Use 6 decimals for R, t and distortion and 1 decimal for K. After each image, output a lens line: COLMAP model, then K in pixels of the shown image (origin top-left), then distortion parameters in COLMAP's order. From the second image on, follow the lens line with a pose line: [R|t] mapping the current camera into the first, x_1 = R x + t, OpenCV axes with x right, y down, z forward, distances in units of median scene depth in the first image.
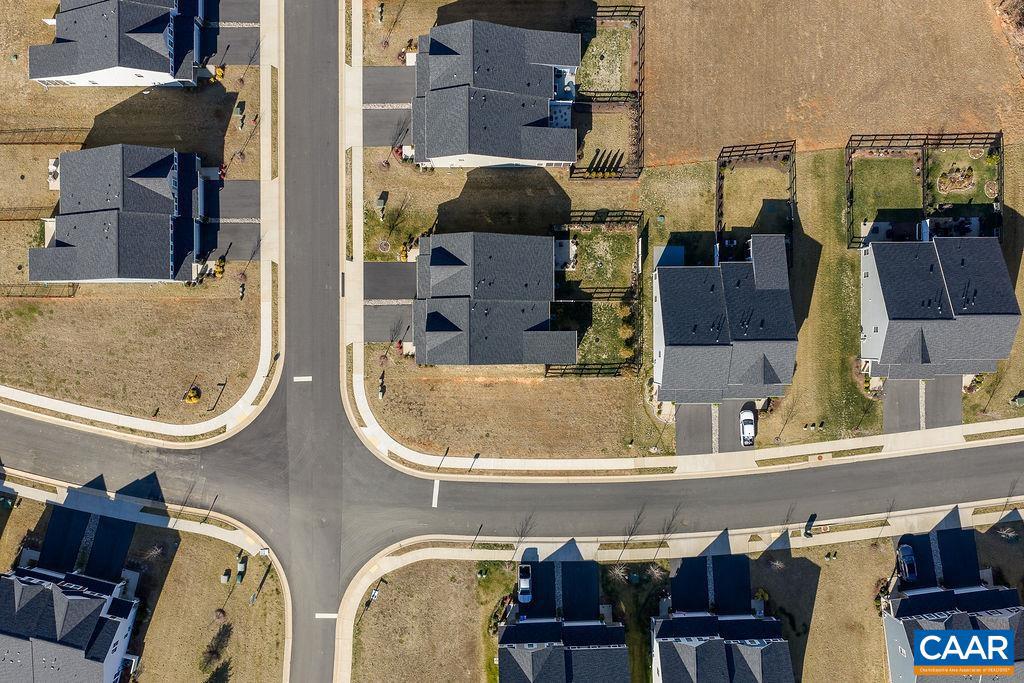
lens RADIAL K [[841.4, 0, 510.1], [0, 841.4, 346.0], [0, 0, 1]] dist [0.032834, -0.064743]
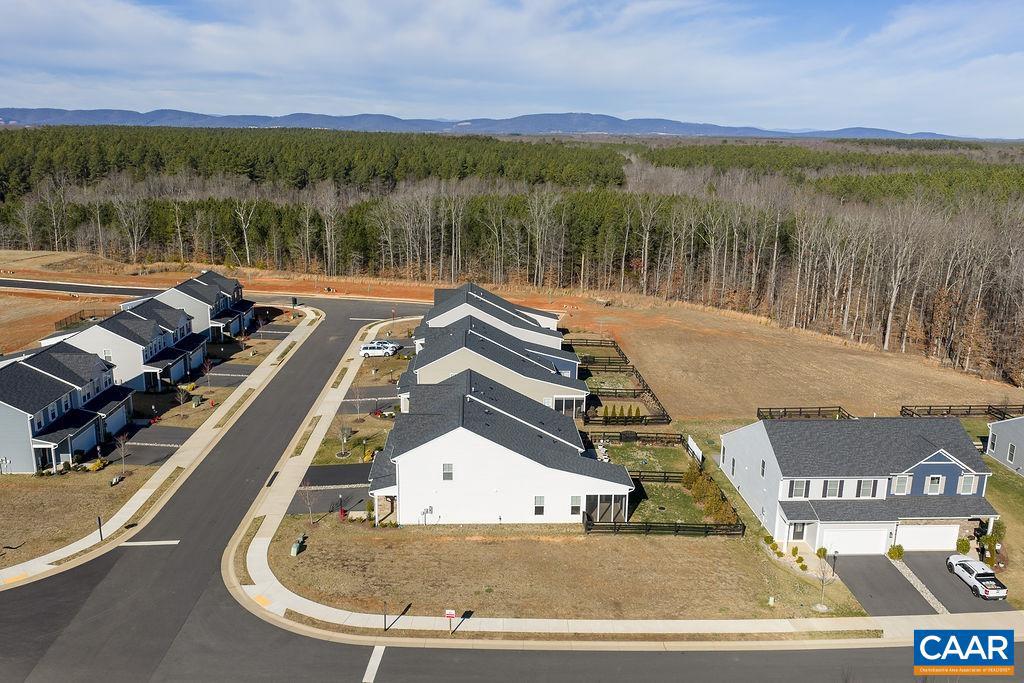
lens RADIAL K [[841.4, 0, 510.1], [0, 841.4, 346.0], [0, 0, 1]] dist [0.032834, -0.064743]
pose [[0.999161, -0.000118, 0.040958, -0.035156], [0.039790, 0.239918, -0.969977, 0.568438], [-0.009712, 0.970793, 0.239722, 0.732460]]
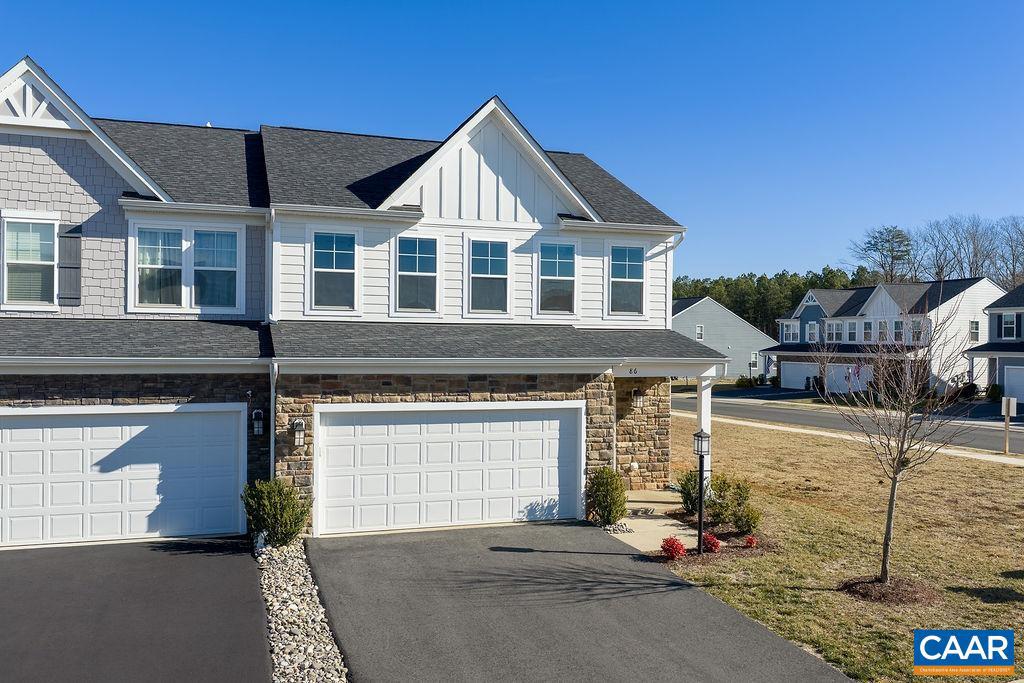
lens RADIAL K [[841.4, 0, 510.1], [0, 841.4, 346.0], [0, 0, 1]] dist [0.032834, -0.064743]
pose [[-0.313415, -0.011794, 0.949543, -0.232753], [0.949604, 0.001249, 0.313451, -0.058850], [-0.004883, 0.999930, 0.010808, 0.968499]]
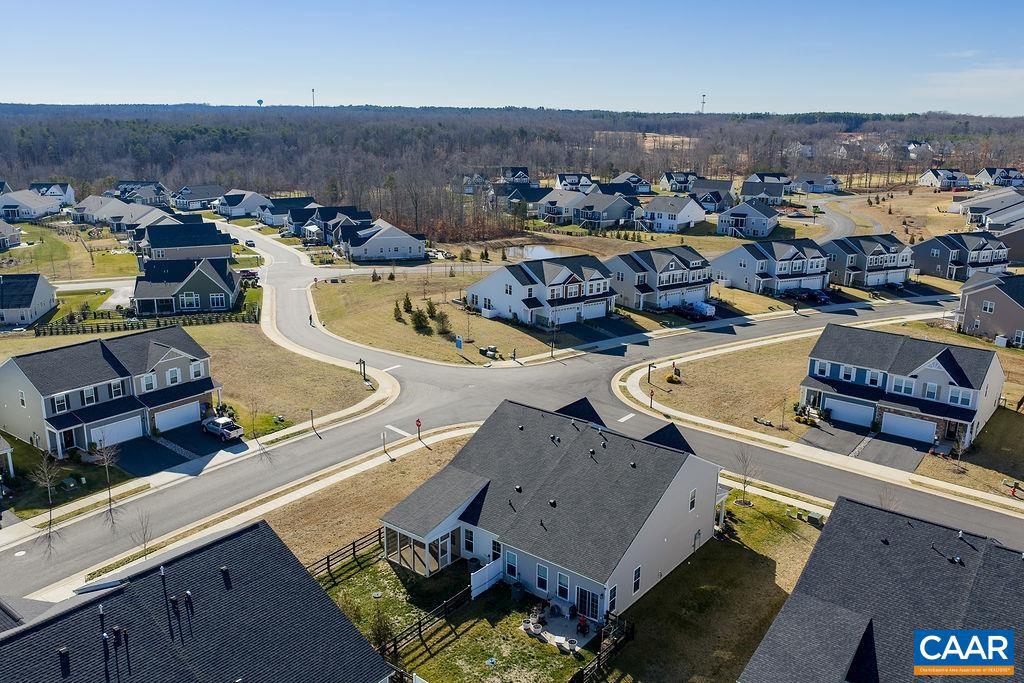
lens RADIAL K [[841.4, 0, 510.1], [0, 841.4, 346.0], [0, 0, 1]] dist [0.032834, -0.064743]
pose [[-0.626246, 0.197676, -0.754149, 0.393622], [-0.779376, -0.183199, 0.599175, -0.331328], [-0.019717, 0.962997, 0.268792, 0.728655]]
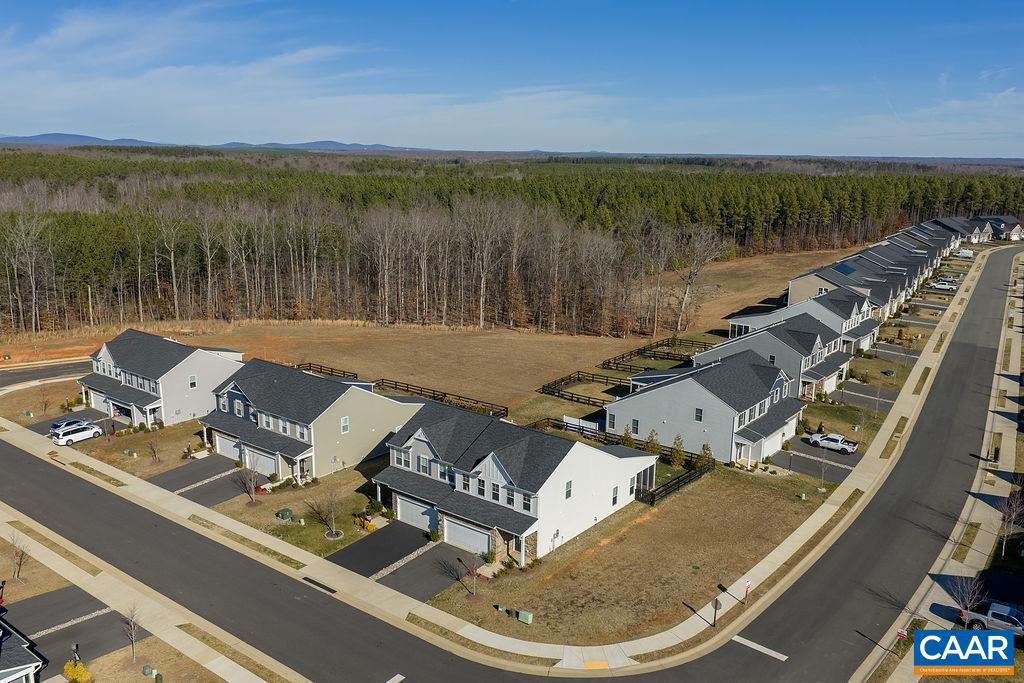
lens RADIAL K [[841.4, 0, 510.1], [0, 841.4, 346.0], [0, 0, 1]] dist [0.032834, -0.064743]
pose [[0.619329, -0.172623, 0.765920, -0.511763], [0.785101, 0.144813, -0.602201, 0.327455], [-0.006962, 0.974285, 0.225213, 0.728632]]
